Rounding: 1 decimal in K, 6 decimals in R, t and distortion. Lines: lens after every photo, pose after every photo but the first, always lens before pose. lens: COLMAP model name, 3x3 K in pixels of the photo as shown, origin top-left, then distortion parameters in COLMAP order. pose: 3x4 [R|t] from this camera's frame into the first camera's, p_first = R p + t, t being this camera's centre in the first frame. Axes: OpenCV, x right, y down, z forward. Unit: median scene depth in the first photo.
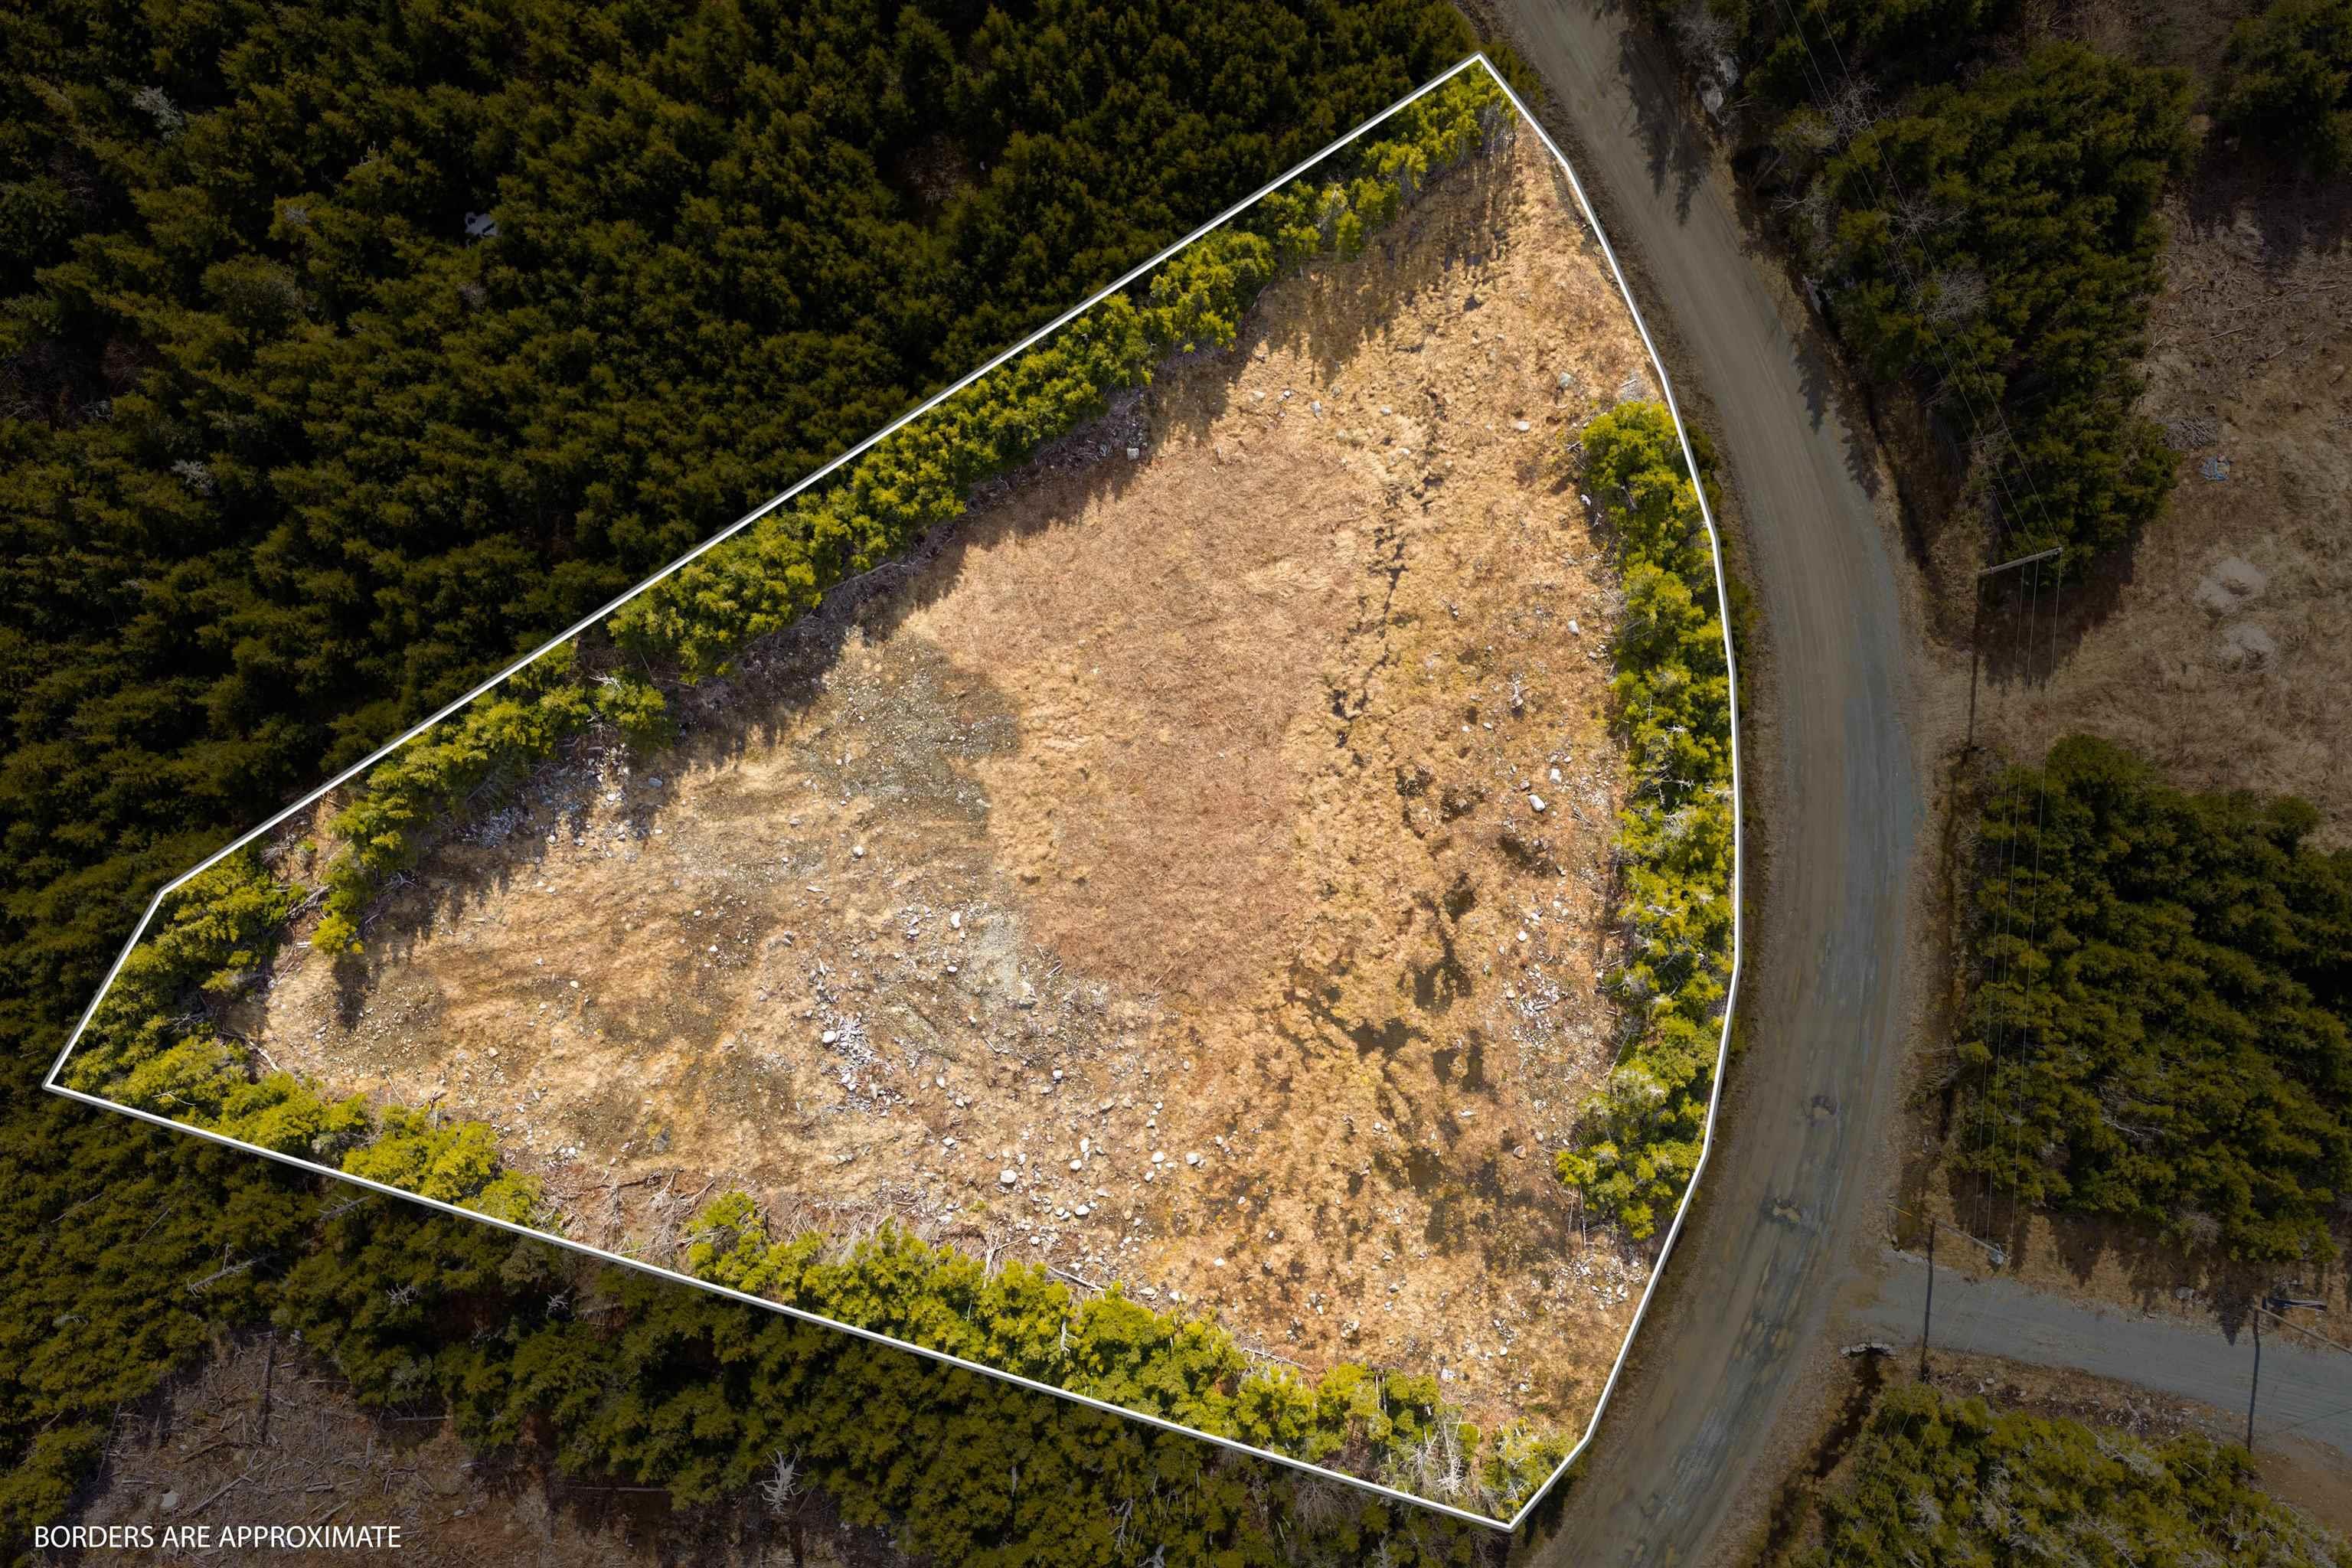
lens RADIAL K [[1935.5, 0, 1176.0], [0, 1935.5, 784.0], [0, 0, 1]] dist [0.018038, -0.025847]
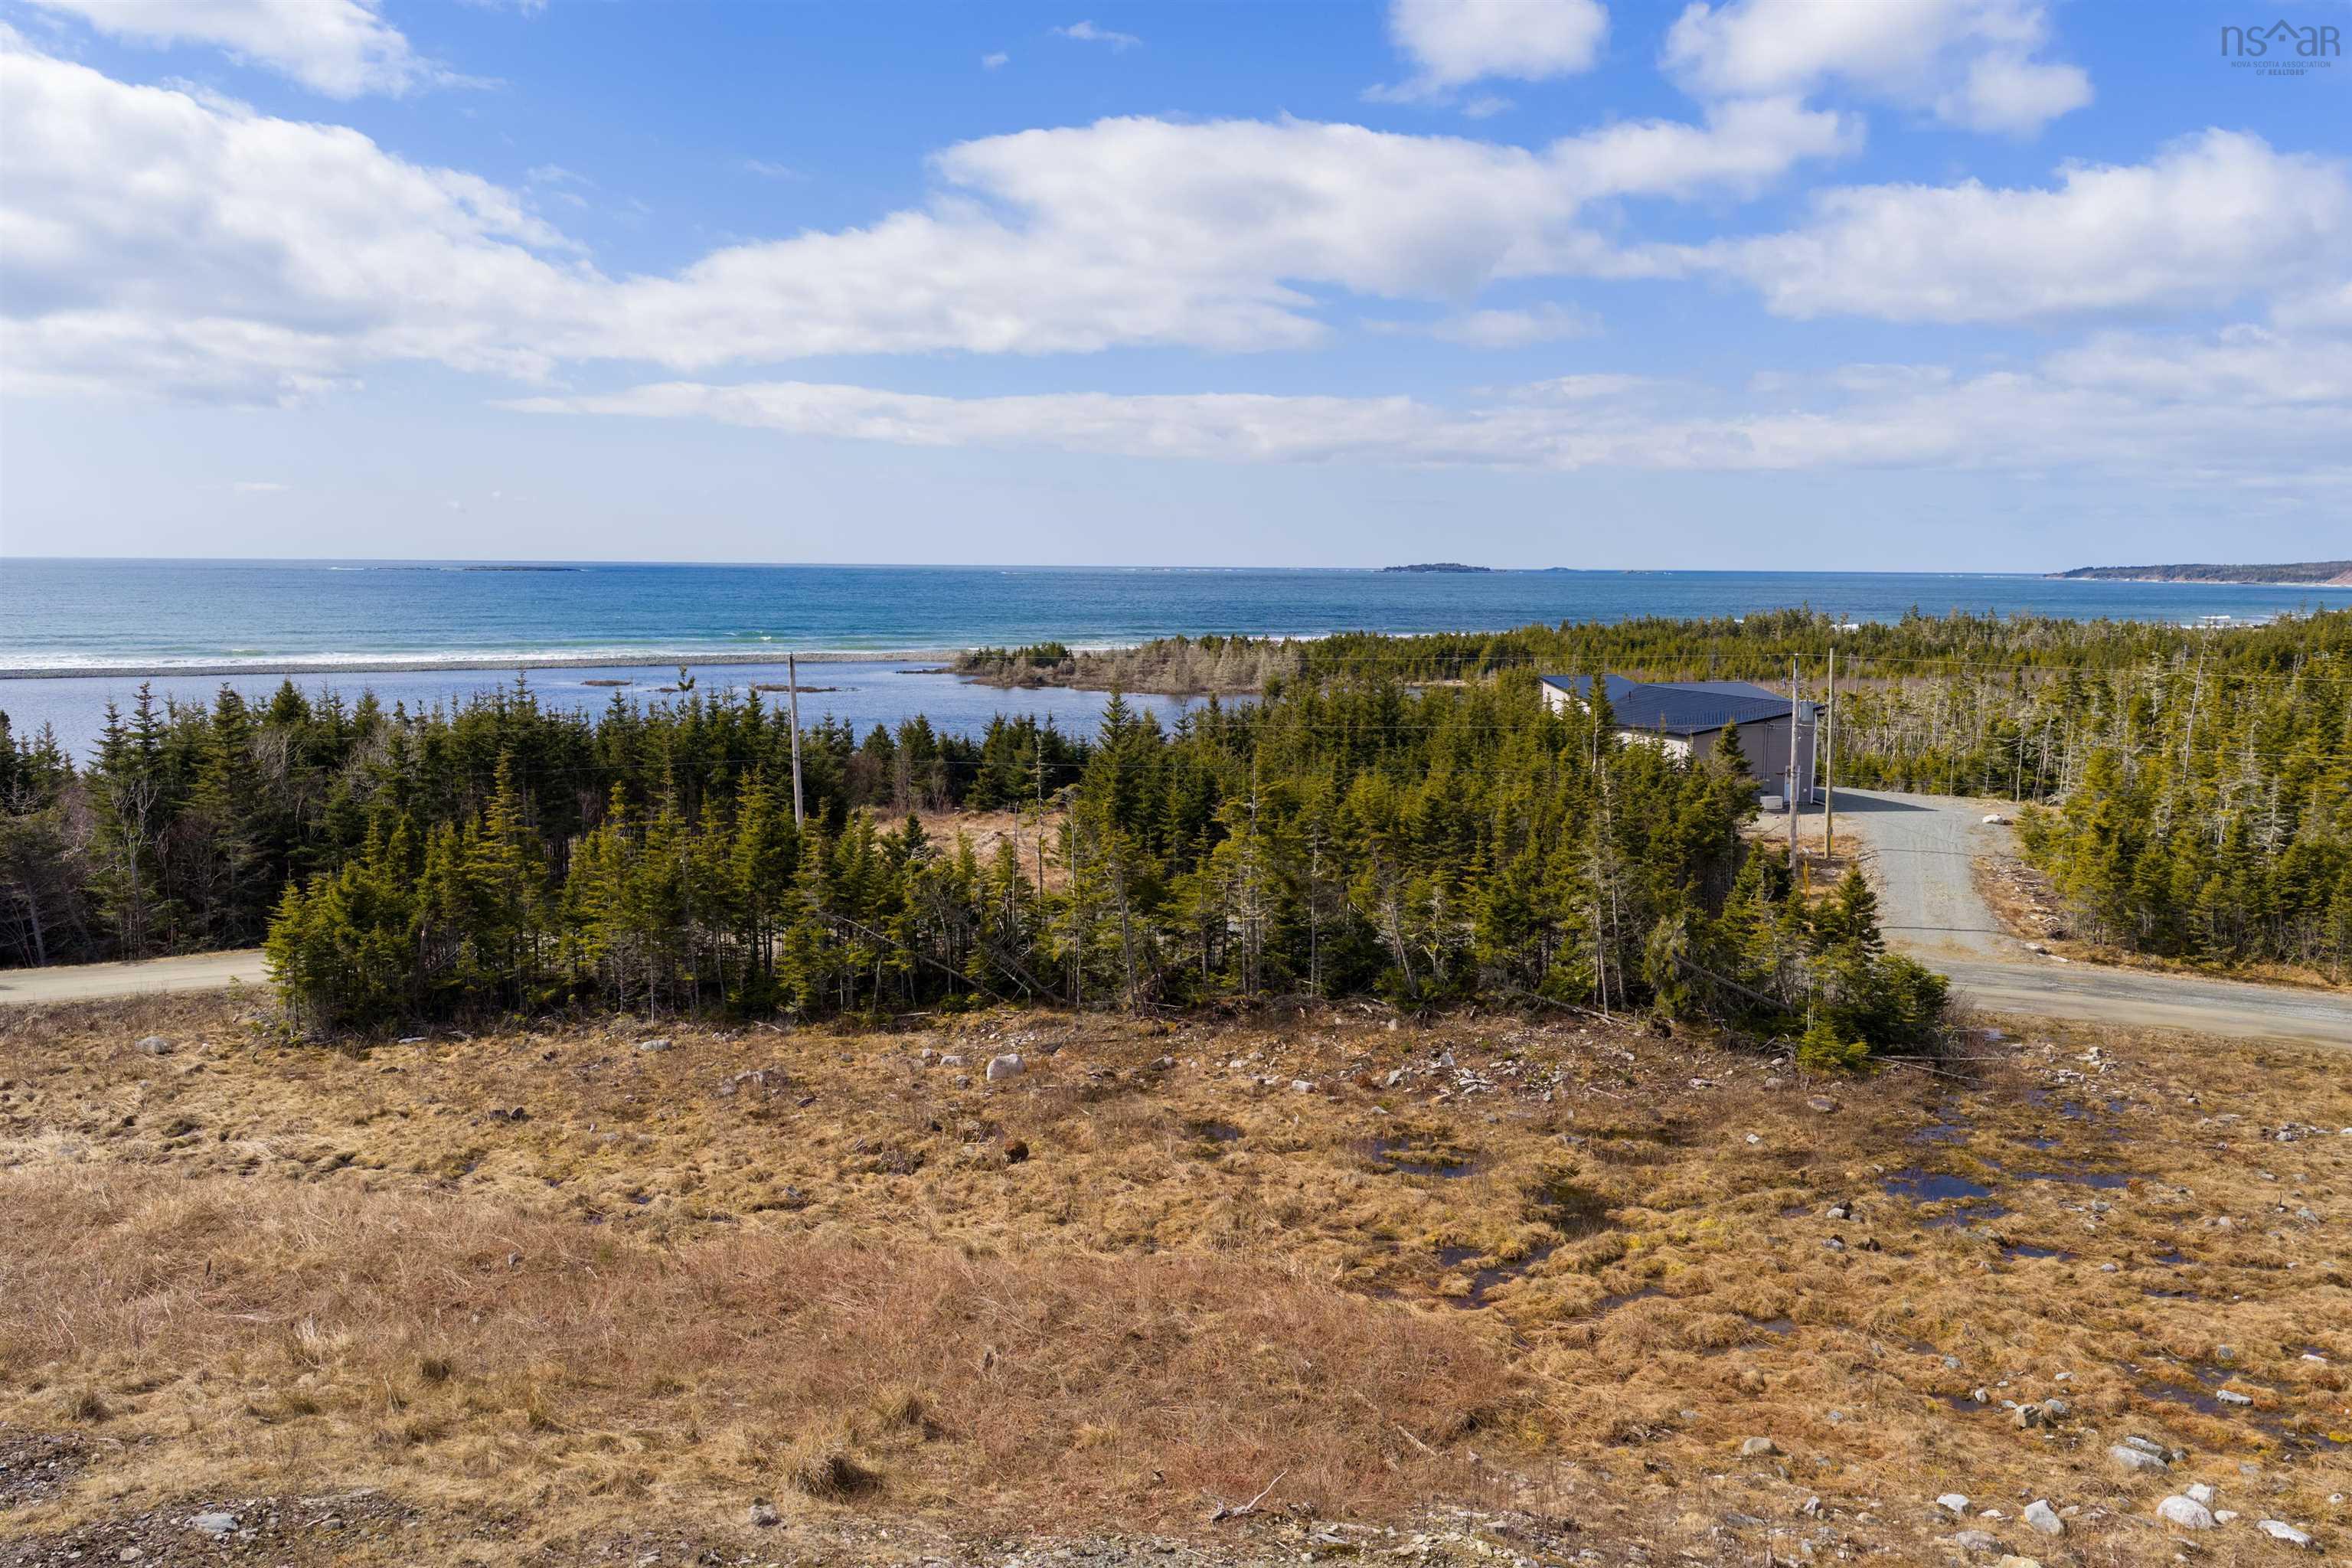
lens RADIAL K [[1945.2, 0, 1176.0], [0, 1945.2, 784.0], [0, 0, 1]] dist [0.045559, -0.113063]
pose [[0.107064, -0.129881, 0.985732, -0.241712], [0.994134, -0.001271, -0.108144, 0.097266], [0.015299, 0.991529, 0.128983, 0.877468]]
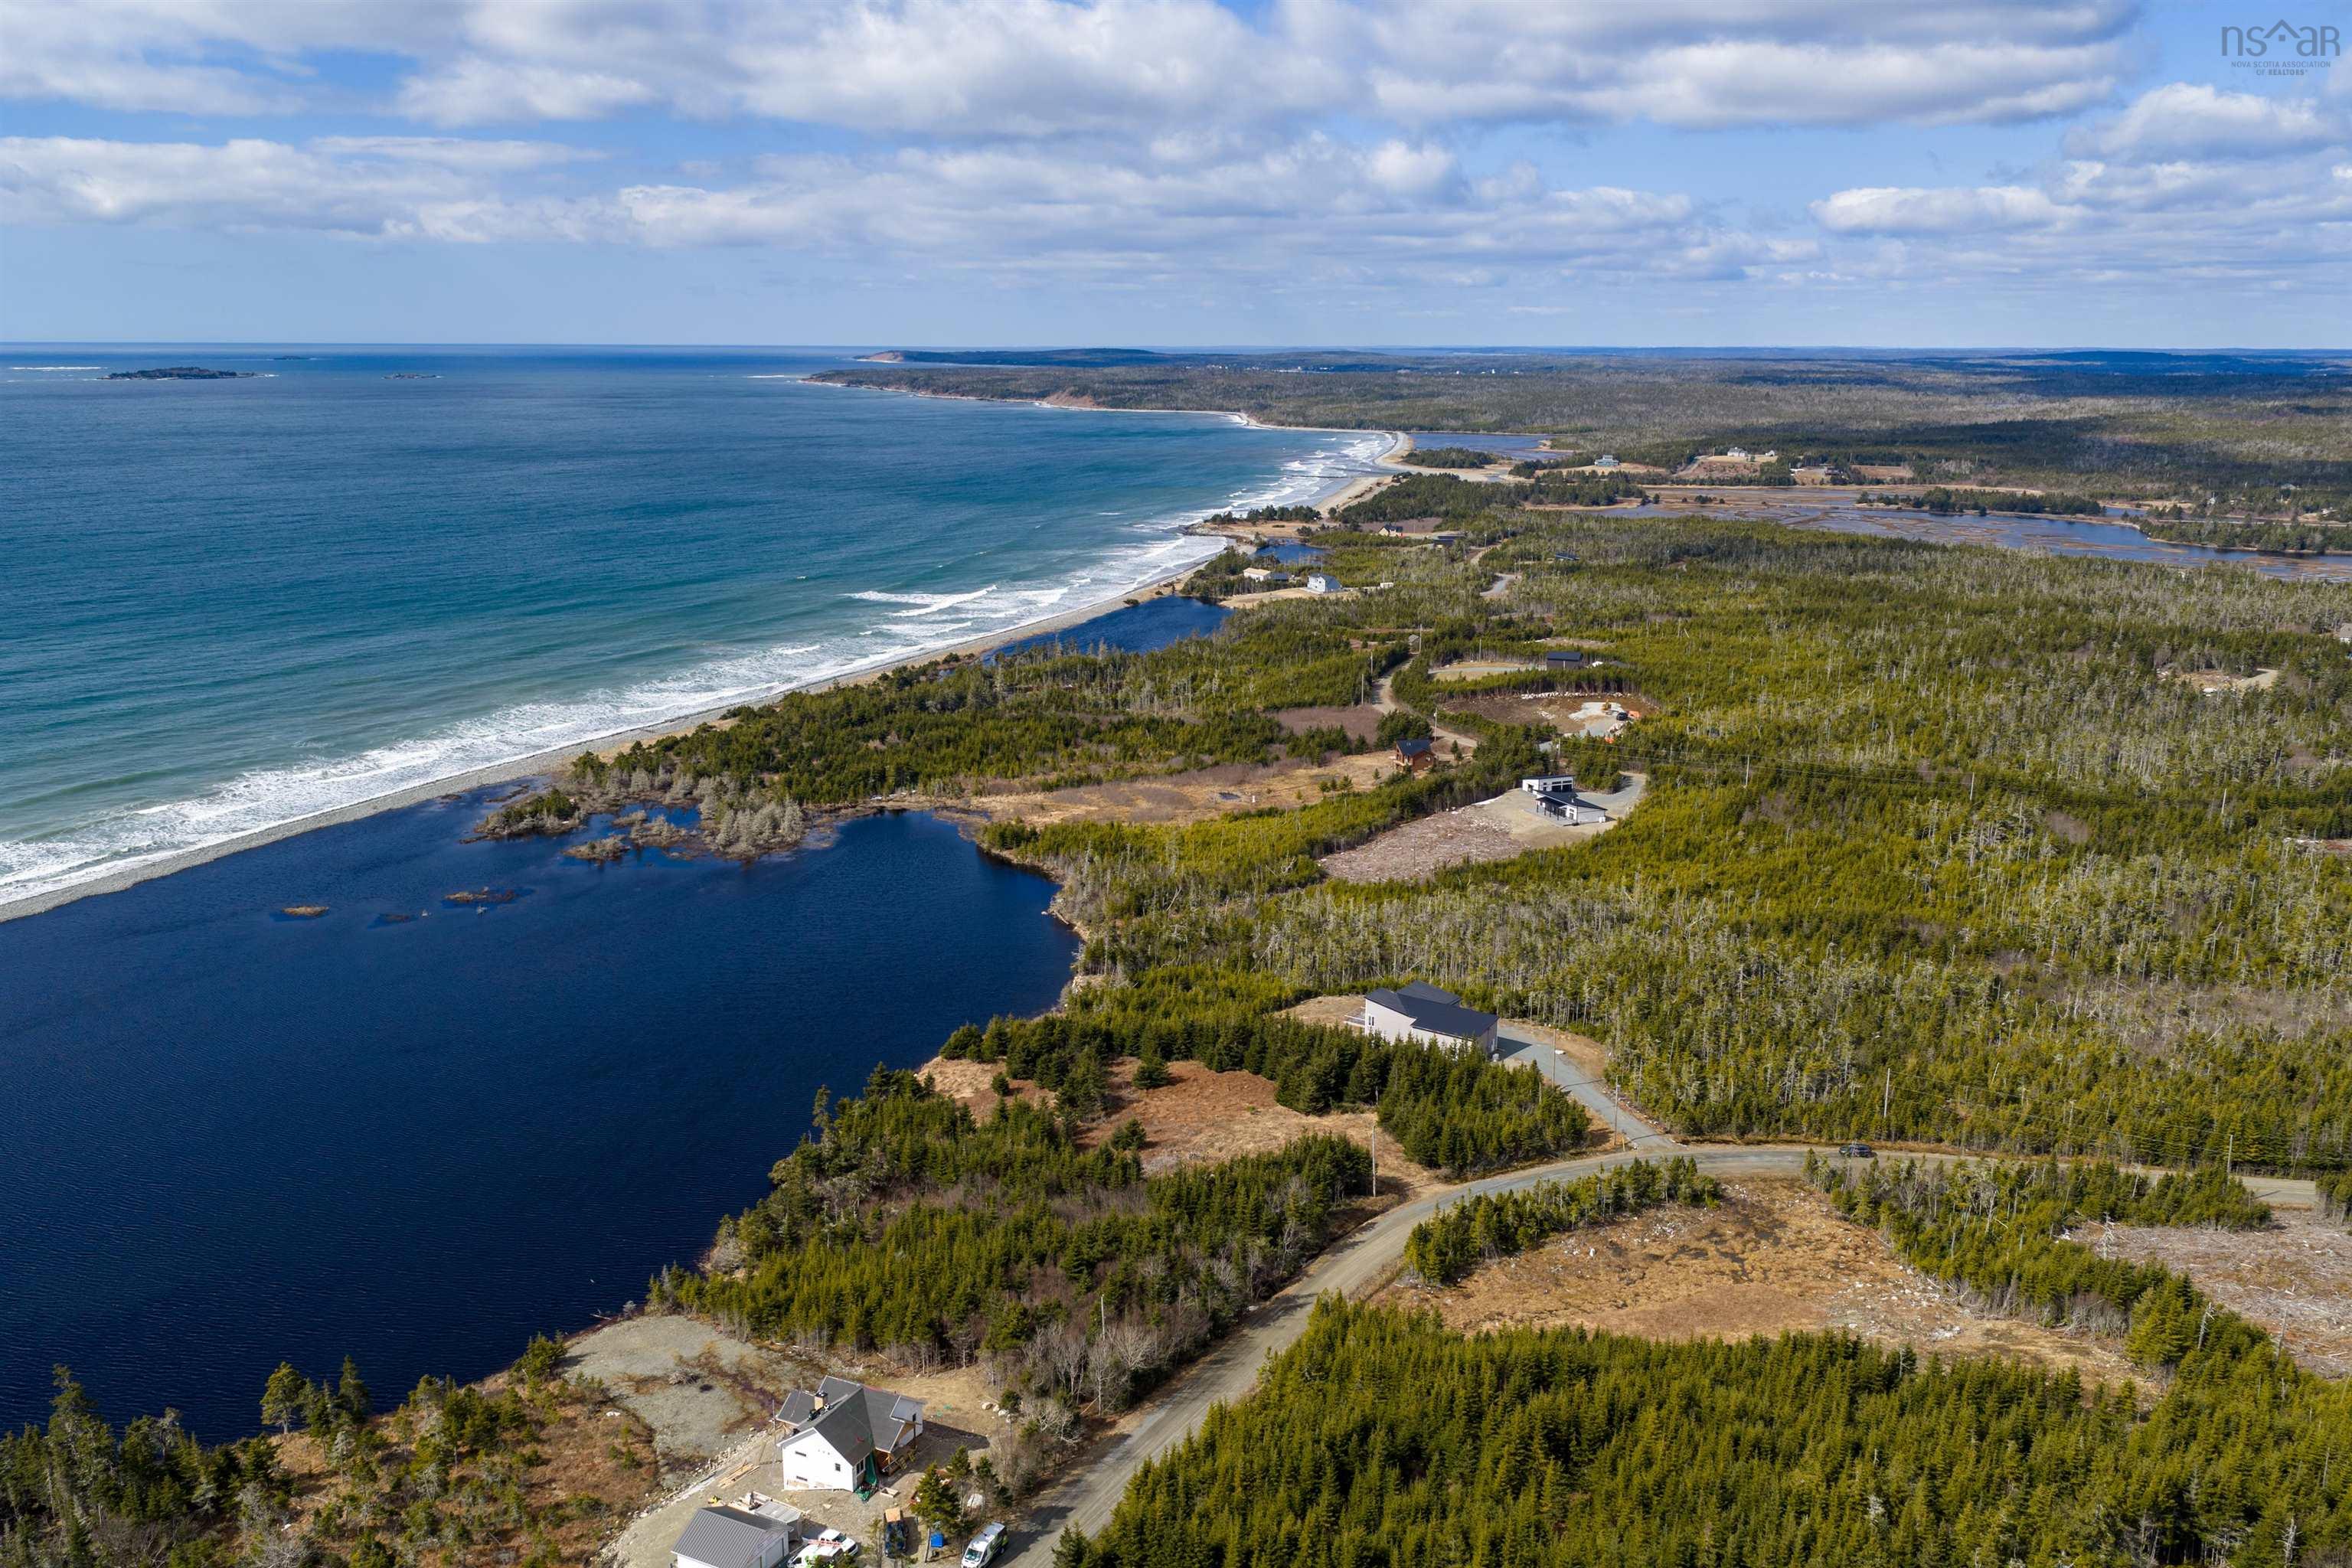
lens RADIAL K [[1965.5, 0, 1176.0], [0, 1965.5, 784.0], [0, 0, 1]] dist [0.012924, -0.005250]
pose [[-0.492086, -0.212268, 0.844271, -1.251876], [0.870536, -0.124628, 0.476061, -1.305877], [0.004167, 0.969232, 0.246115, 0.004010]]
